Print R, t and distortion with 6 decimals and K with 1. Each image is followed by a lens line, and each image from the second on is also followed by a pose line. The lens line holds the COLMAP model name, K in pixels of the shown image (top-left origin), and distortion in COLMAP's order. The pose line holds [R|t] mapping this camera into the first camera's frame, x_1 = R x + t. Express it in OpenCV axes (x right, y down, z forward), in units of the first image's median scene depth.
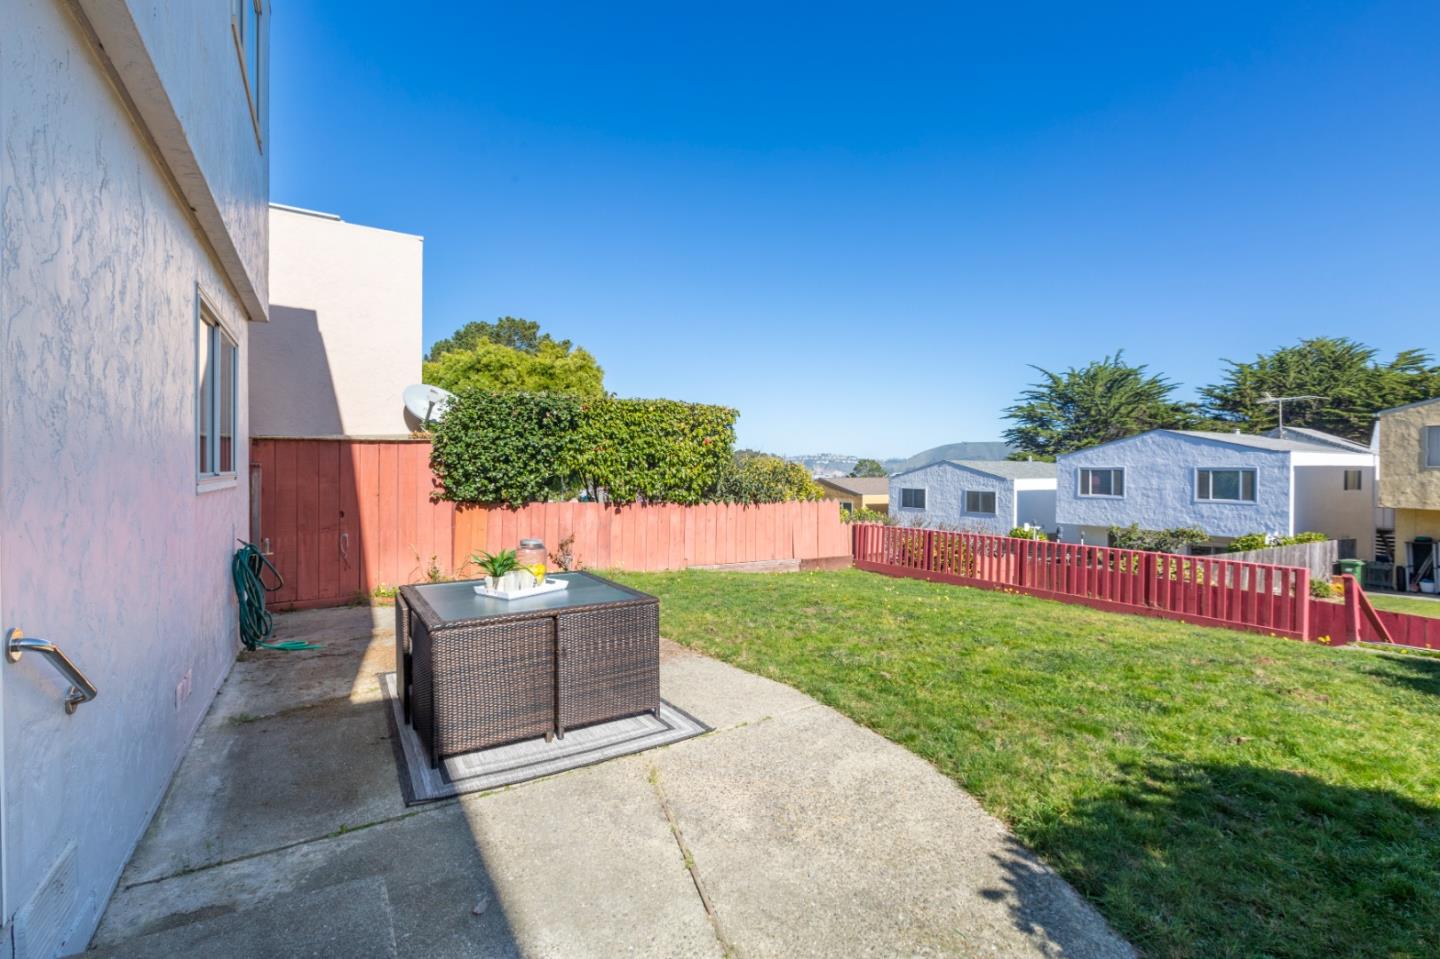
lens RADIAL K [[662.2, 0, 716.3], [0, 662.2, 471.5], [0, 0, 1]] dist [-0.005009, 0.001072]
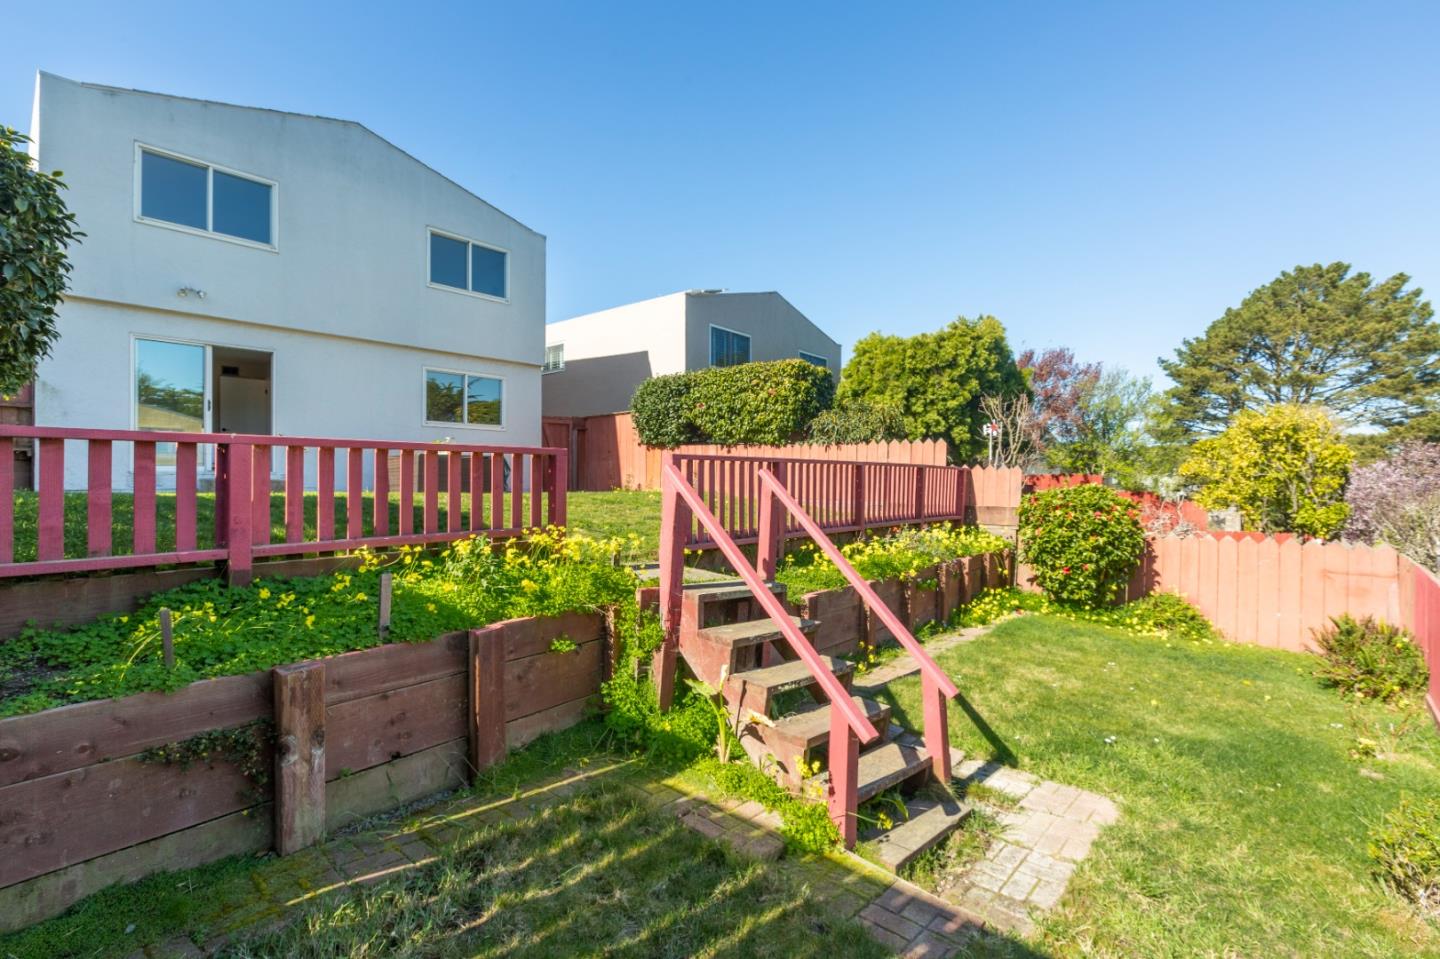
lens RADIAL K [[662.2, 0, 710.7], [0, 662.2, 474.6], [0, 0, 1]] dist [-0.005009, 0.001072]
pose [[0.311639, -0.010067, -0.950147, 0.165111], [-0.001312, 0.999938, -0.011025, 0.017715], [0.950200, 0.004683, 0.311607, 0.075627]]
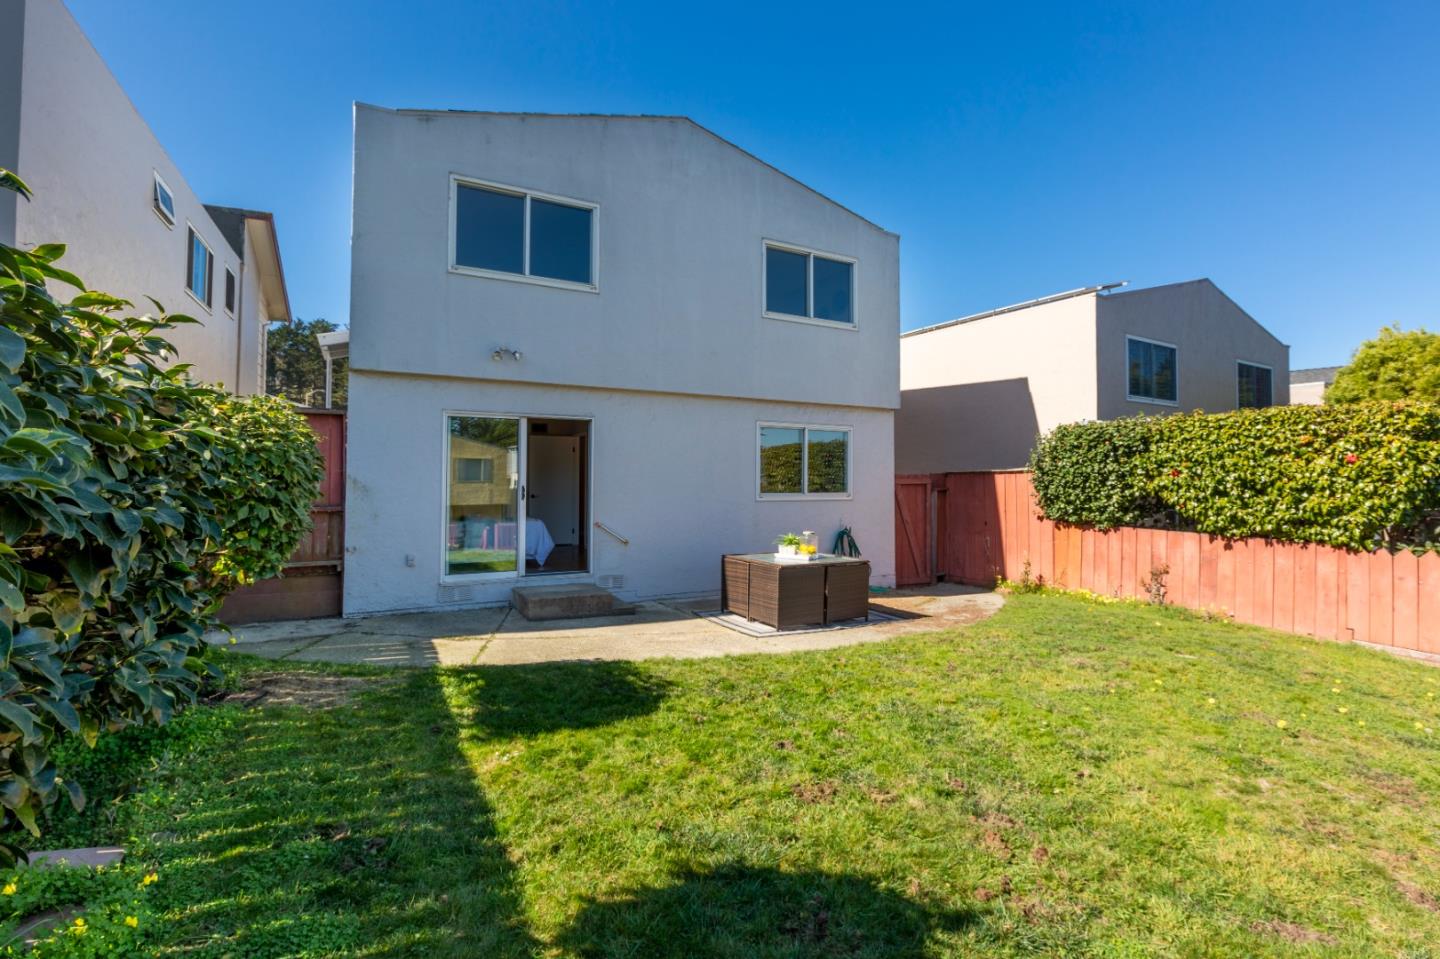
lens RADIAL K [[662.2, 0, 722.3], [0, 662.2, 461.7], [0, 0, 1]] dist [-0.005009, 0.001072]
pose [[-0.033411, -0.029064, -0.999019, 0.103821], [-0.010241, 0.999535, -0.028737, -0.002674], [0.999389, 0.009271, -0.033693, 0.053272]]
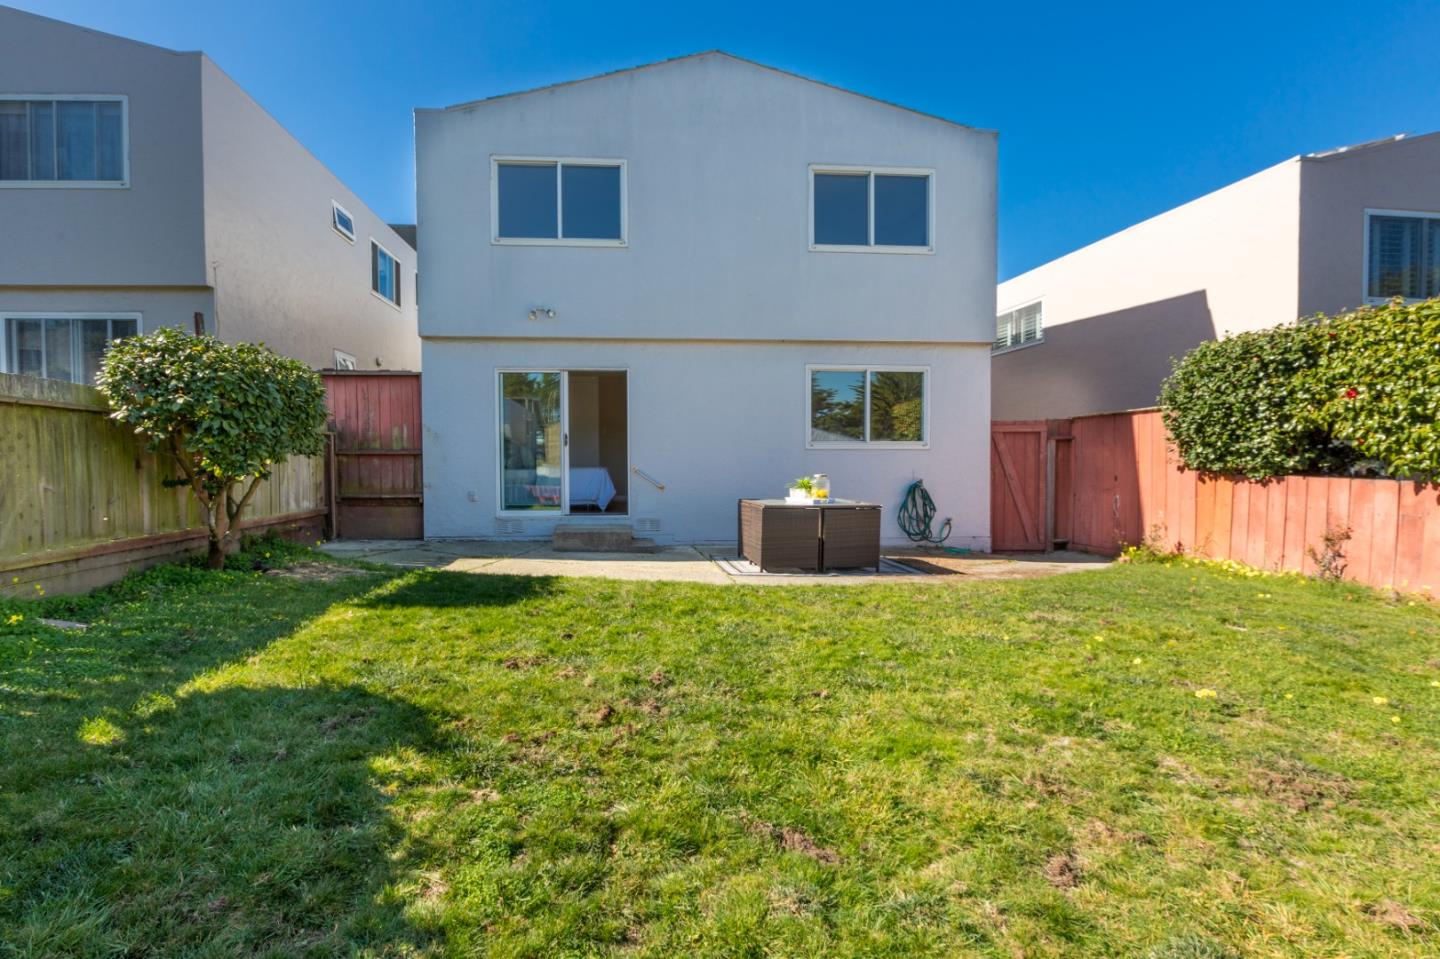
lens RADIAL K [[671.3, 0, 665.2], [0, 671.3, 480.0], [0, 0, 1]] dist [-0.002212, -0.001376]
pose [[-0.448017, 0.023325, -0.893721, 0.095916], [-0.005061, 0.999577, 0.028625, 0.004308], [0.894011, 0.017347, -0.447710, 0.093111]]
